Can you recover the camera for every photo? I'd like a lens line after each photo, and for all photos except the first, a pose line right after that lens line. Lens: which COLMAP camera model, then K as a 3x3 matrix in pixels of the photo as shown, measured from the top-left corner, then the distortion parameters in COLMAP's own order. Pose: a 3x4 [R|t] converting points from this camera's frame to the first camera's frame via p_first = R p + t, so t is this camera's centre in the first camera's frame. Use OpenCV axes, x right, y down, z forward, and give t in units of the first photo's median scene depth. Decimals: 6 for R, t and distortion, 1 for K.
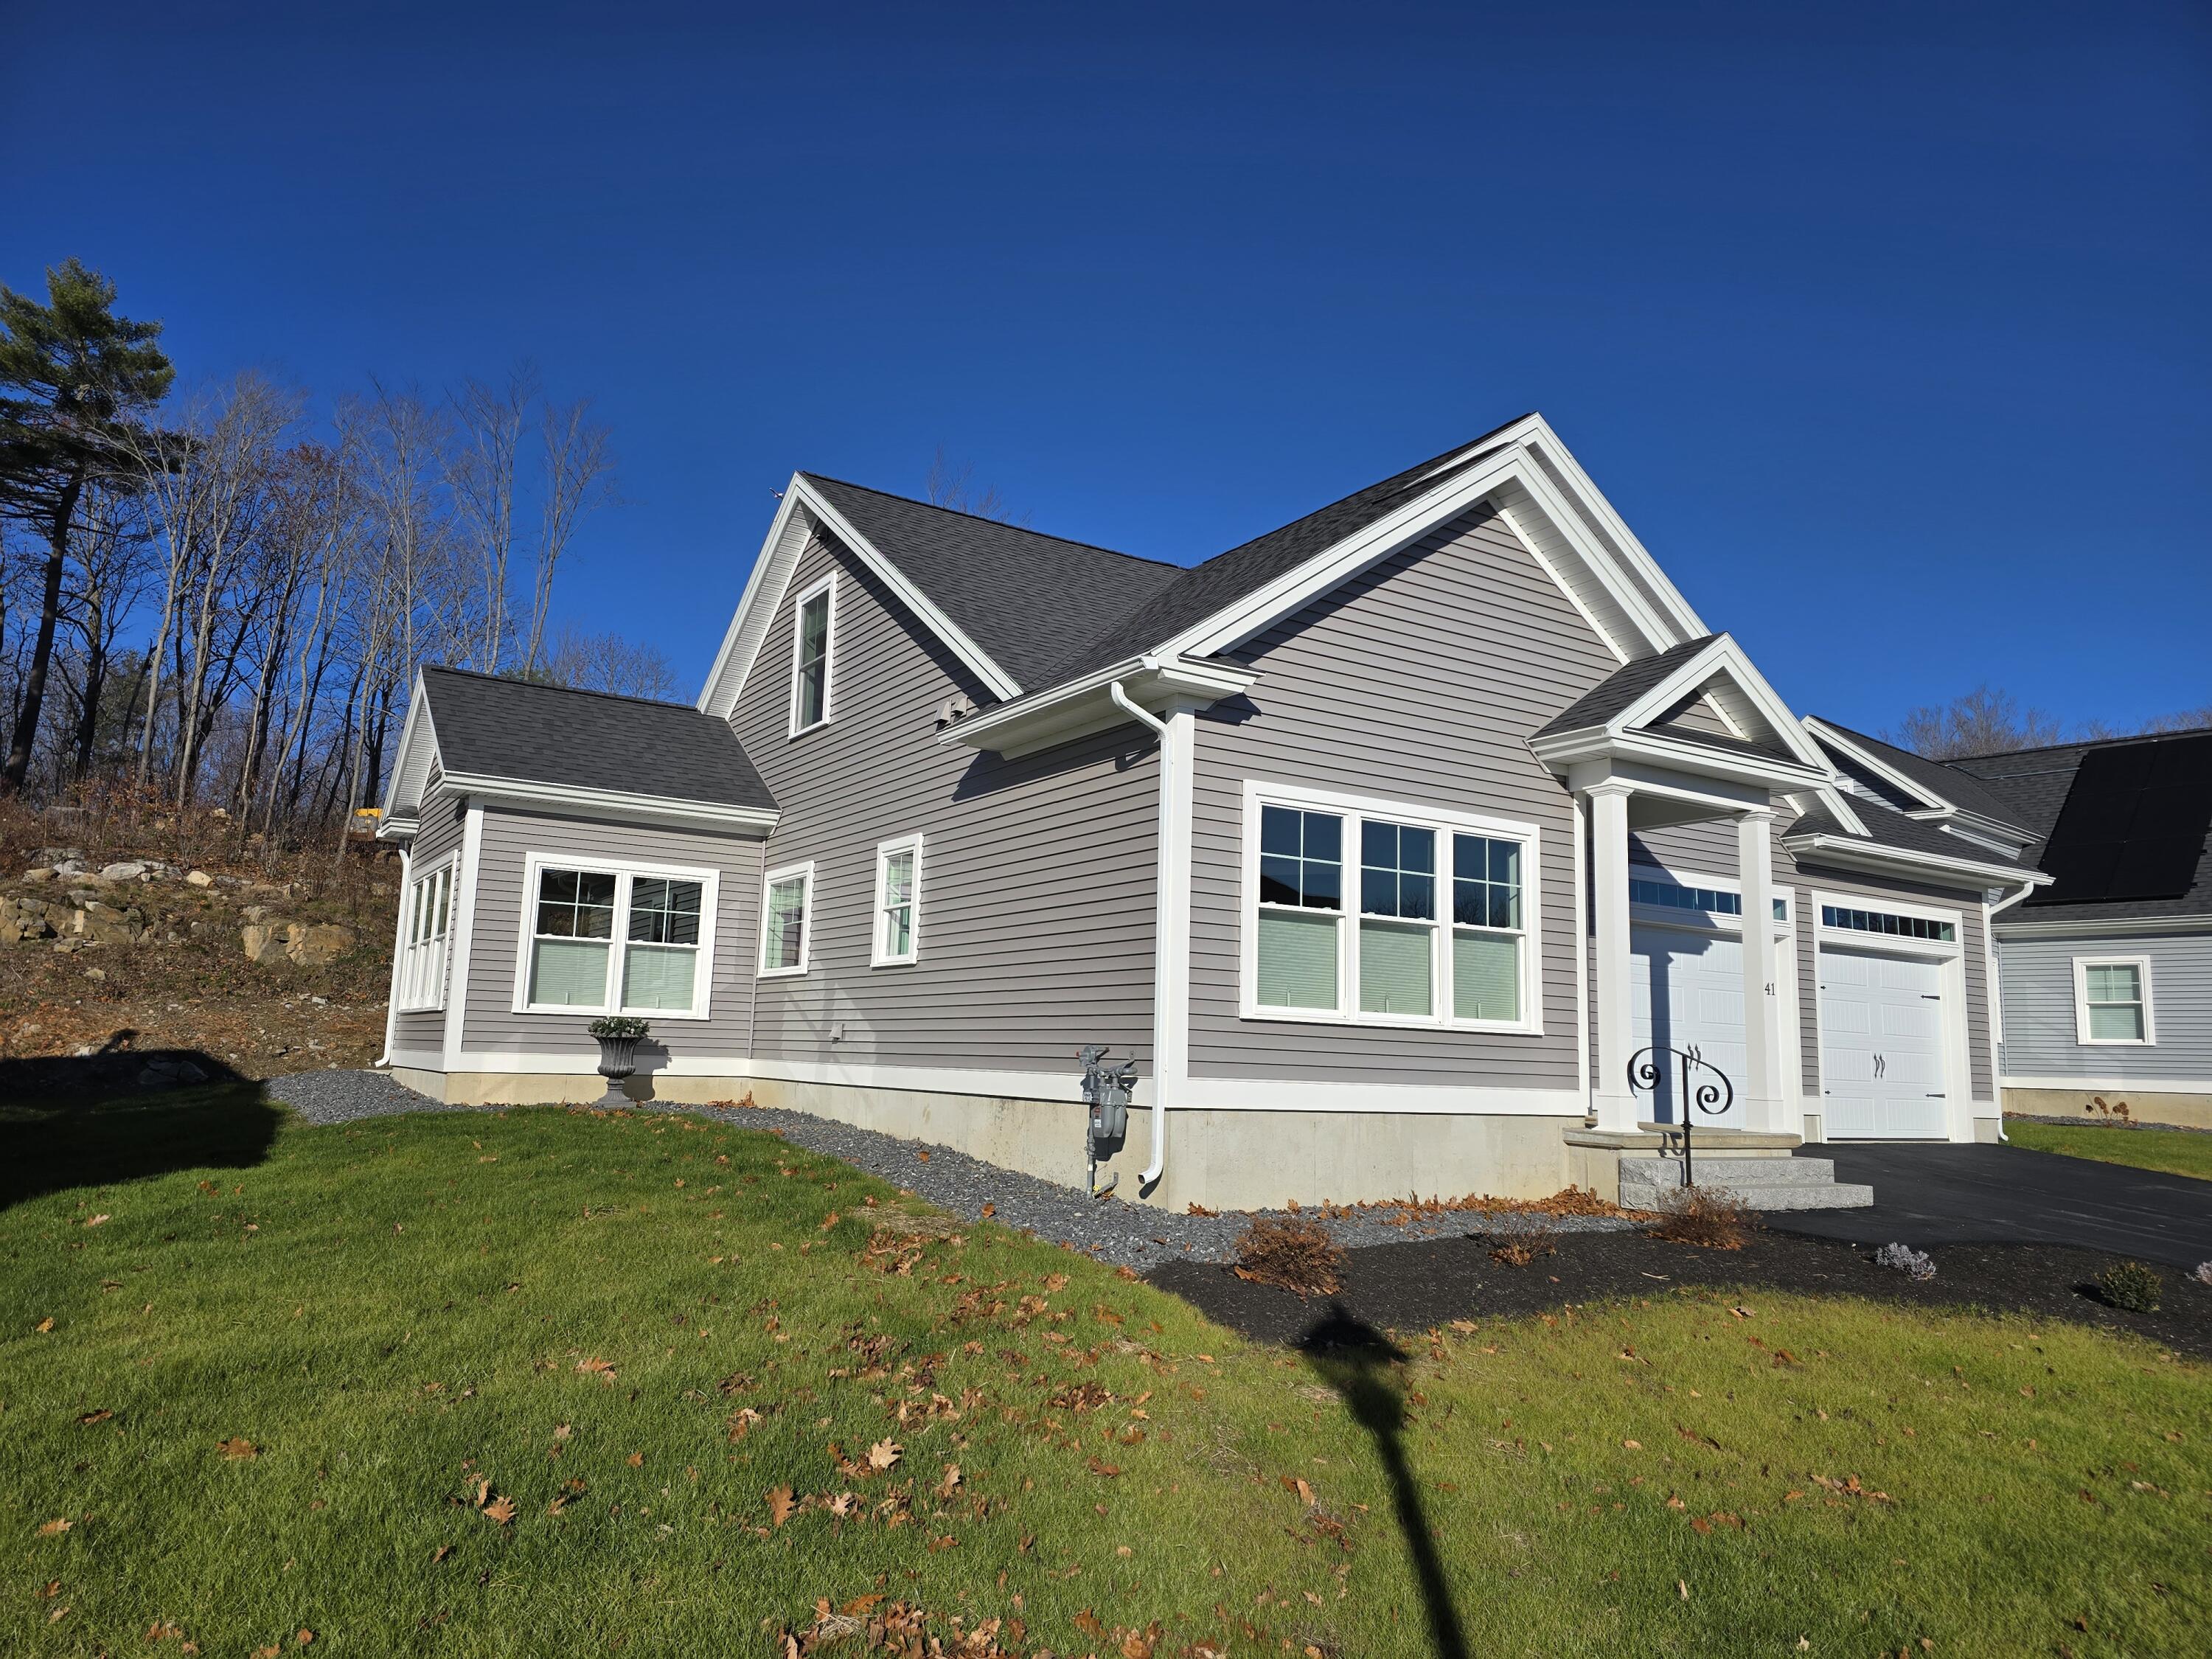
lens RADIAL K [[1470.8, 0, 1096.5], [0, 1470.8, 850.0], [0, 0, 1]] dist [0.087078, -0.074324]
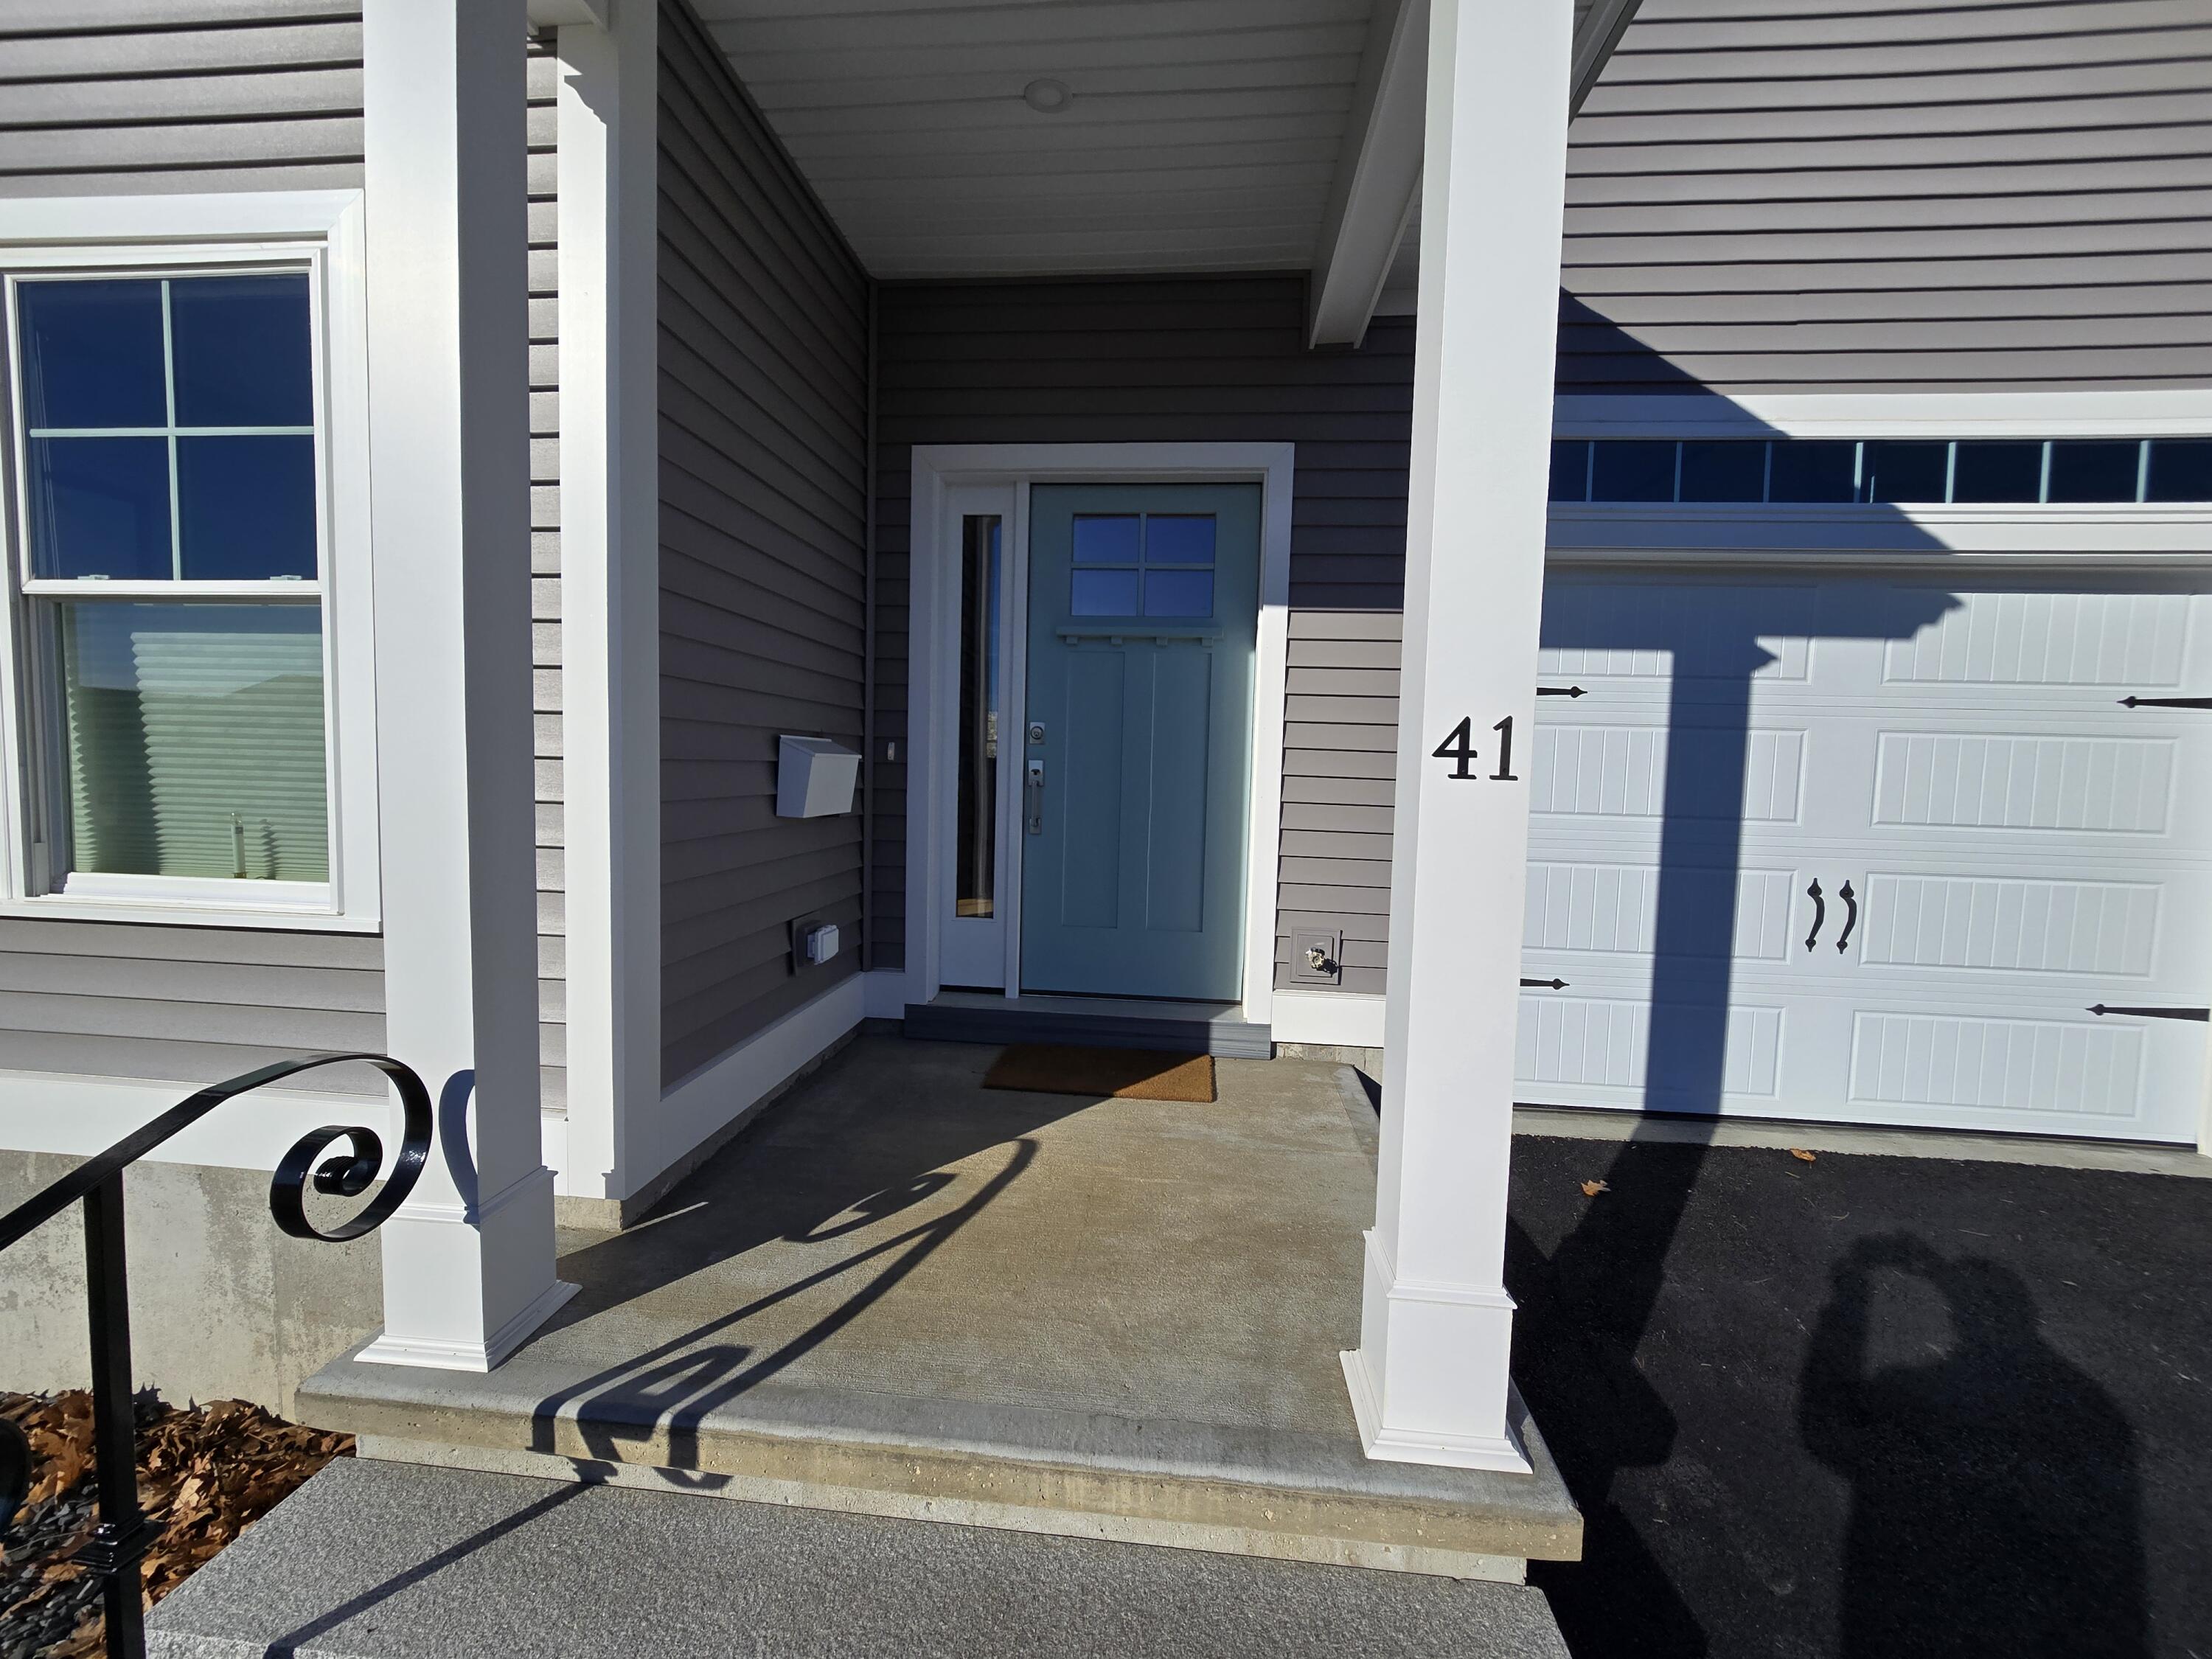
lens RADIAL K [[911.1, 0, 1103.5], [0, 911.1, 823.2], [0, 0, 1]] dist [-0.000046, -0.001341]
pose [[0.787518, 0.029990, -0.615562, 0.404513], [0.083433, 0.984432, 0.154701, 0.066872], [0.610618, -0.173188, 0.772756, 0.731509]]
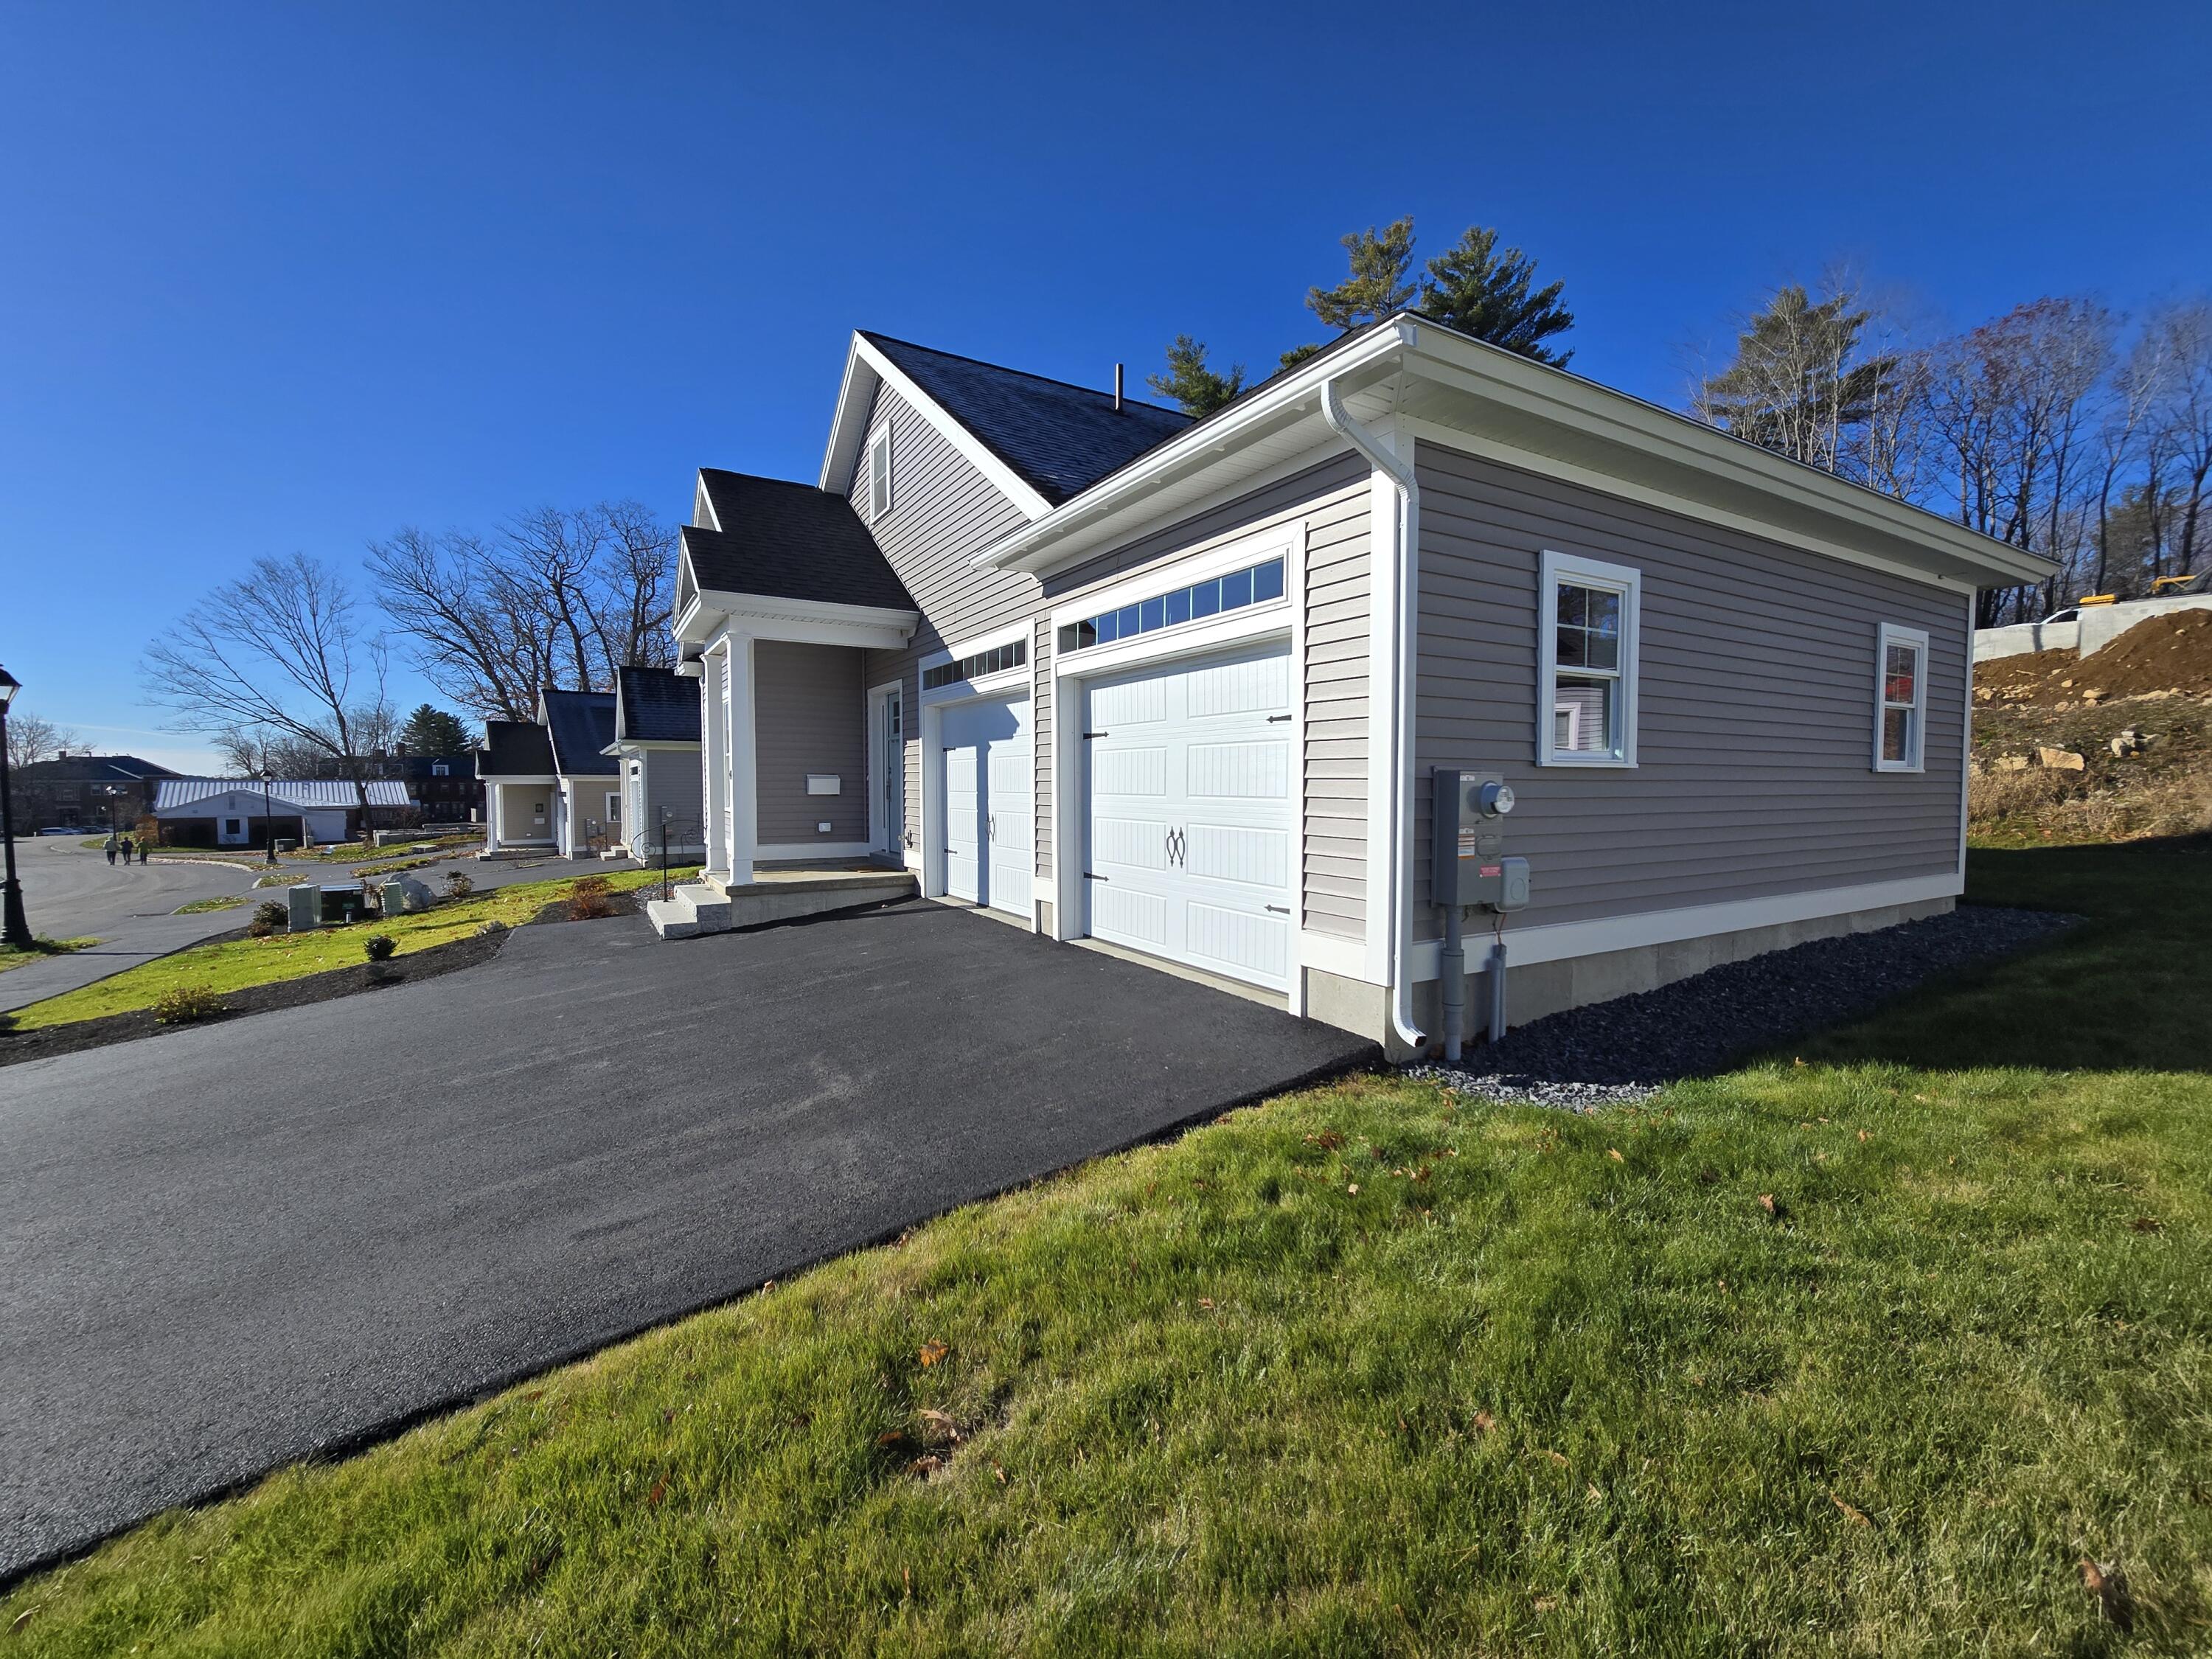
lens RADIAL K [[911.1, 0, 1103.5], [0, 911.1, 823.2], [0, 0, 1]] dist [-0.000046, -0.001341]
pose [[-0.039902, 0.012536, -0.999125, 1.020420], [0.138608, 0.990323, 0.006890, 0.144747], [0.989543, -0.138212, -0.041253, 1.120949]]
